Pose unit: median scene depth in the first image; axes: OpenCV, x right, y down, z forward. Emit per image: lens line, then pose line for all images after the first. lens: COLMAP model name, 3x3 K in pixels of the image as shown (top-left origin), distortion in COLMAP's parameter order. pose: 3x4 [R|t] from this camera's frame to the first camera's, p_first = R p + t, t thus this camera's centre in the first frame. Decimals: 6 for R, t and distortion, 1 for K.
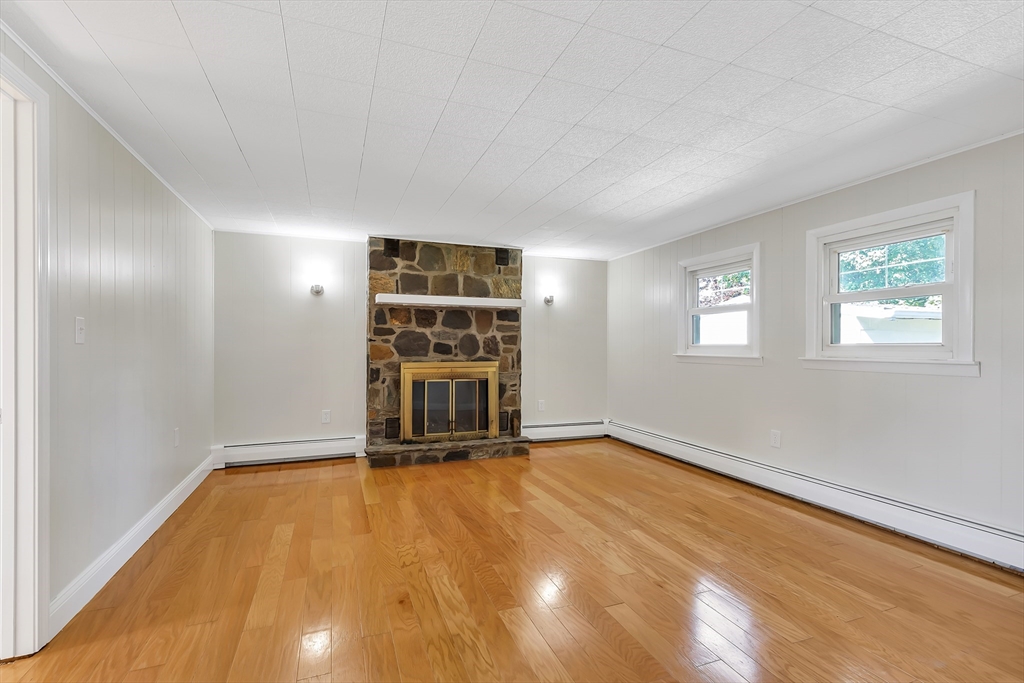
lens RADIAL K [[469.9, 0, 508.1], [0, 469.9, 345.0], [0, 0, 1]] dist [0.009879, -0.001065]
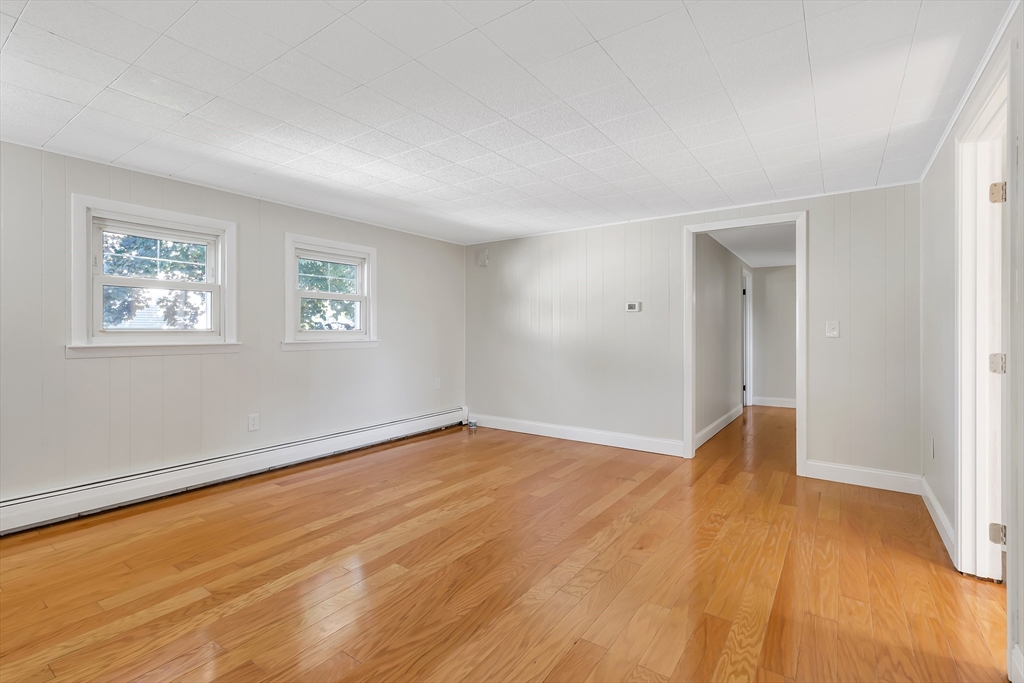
lens RADIAL K [[469.9, 0, 507.4], [0, 469.9, 333.0], [0, 0, 1]] dist [0.009879, -0.001065]
pose [[-0.560909, -0.004554, 0.827865, -0.672158], [-0.002407, 0.999990, 0.003870, -0.000147], [-0.827874, 0.000178, -0.560914, 1.284428]]
